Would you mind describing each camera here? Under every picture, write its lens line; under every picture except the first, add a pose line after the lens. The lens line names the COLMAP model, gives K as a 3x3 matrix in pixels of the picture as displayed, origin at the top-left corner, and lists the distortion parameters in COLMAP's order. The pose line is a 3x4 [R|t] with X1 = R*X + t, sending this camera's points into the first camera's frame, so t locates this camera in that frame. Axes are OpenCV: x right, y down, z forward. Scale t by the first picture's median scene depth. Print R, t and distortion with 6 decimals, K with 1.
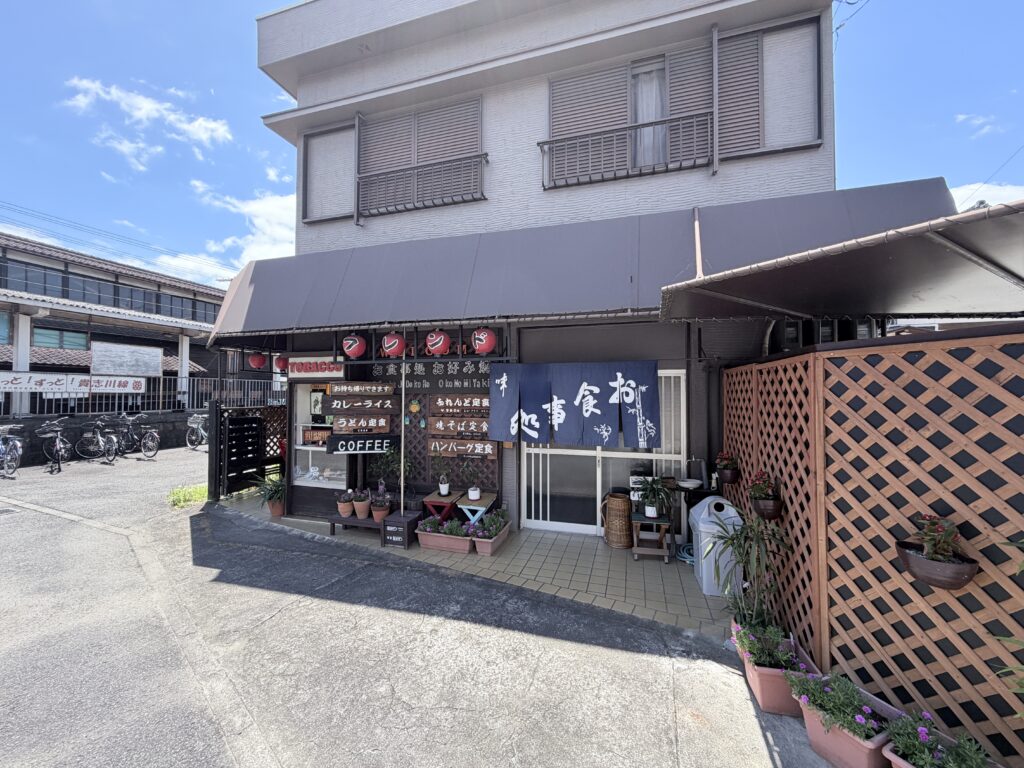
lens RADIAL K [[408.2, 0, 509.9], [0, 408.2, 384.7], [0, 0, 1]] dist [-0.001083, 0.000484]
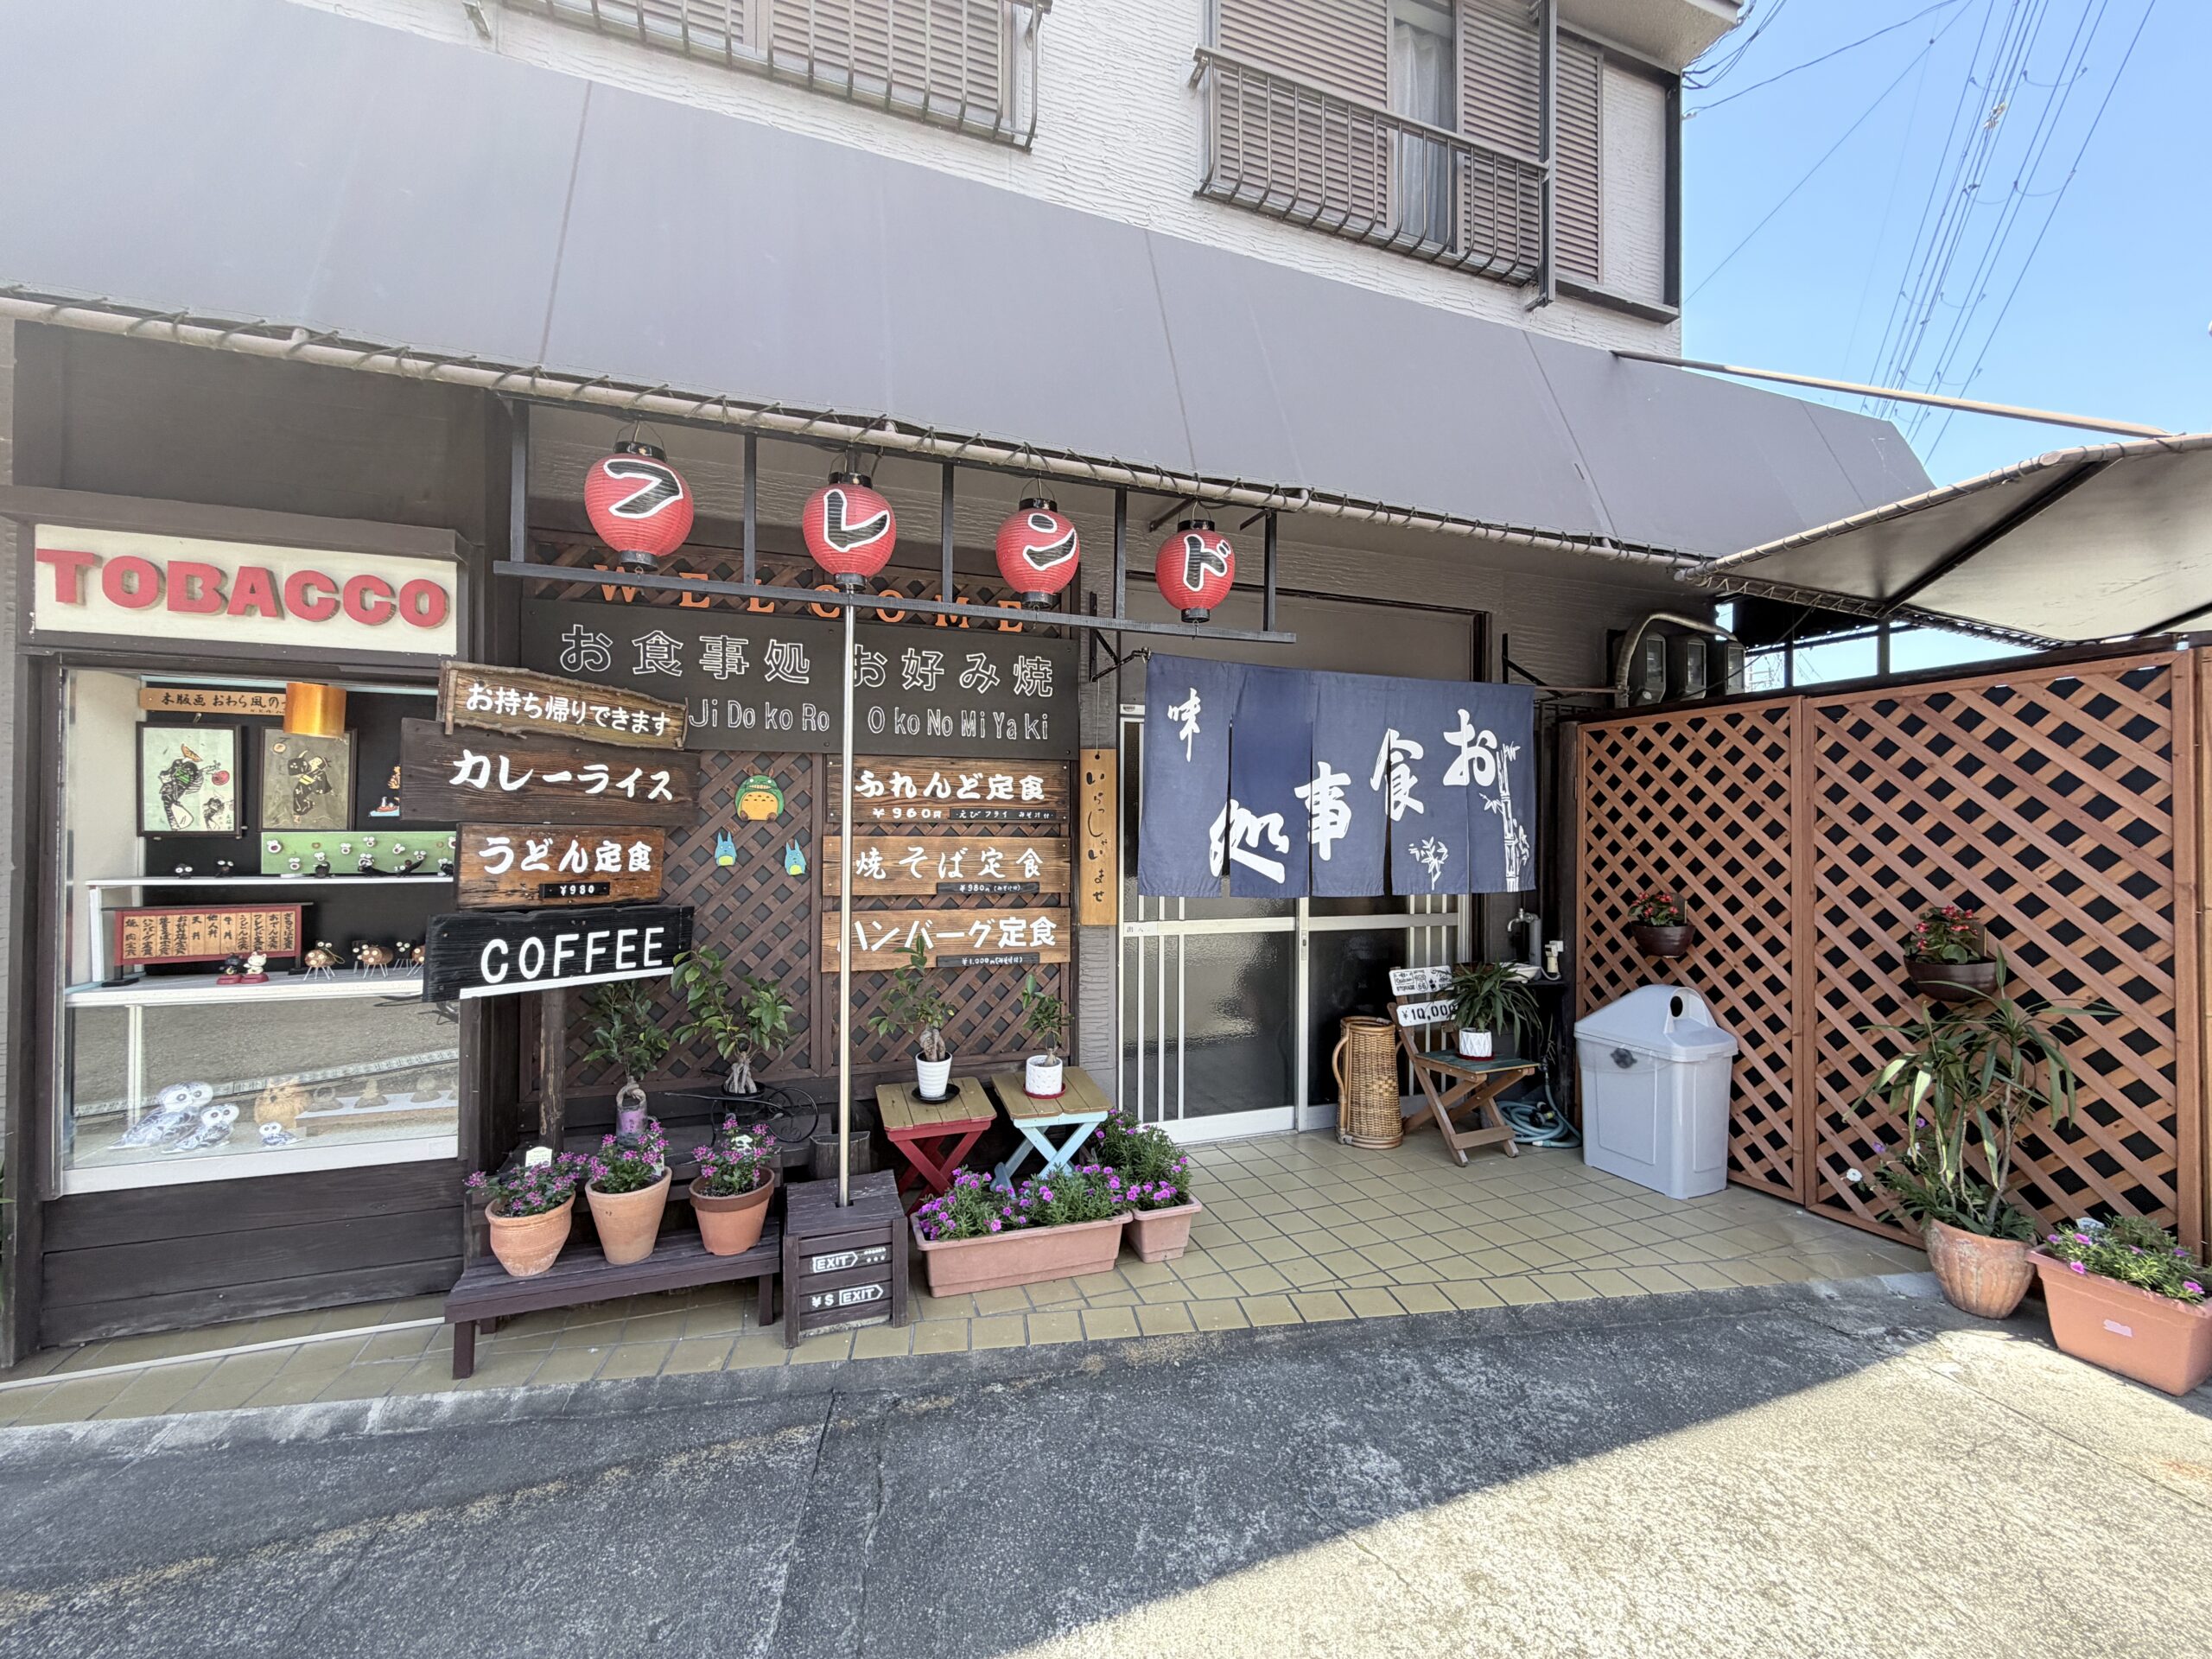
lens RADIAL K [[881.8, 0, 1108.8], [0, 881.8, 830.5], [0, 0, 1]] dist [-0.001083, 0.000484]
pose [[0.796592, 0.005229, 0.604494, -0.450630], [-0.016179, 0.999789, 0.012673, 0.070494], [-0.604300, -0.019875, 0.796509, 0.434637]]
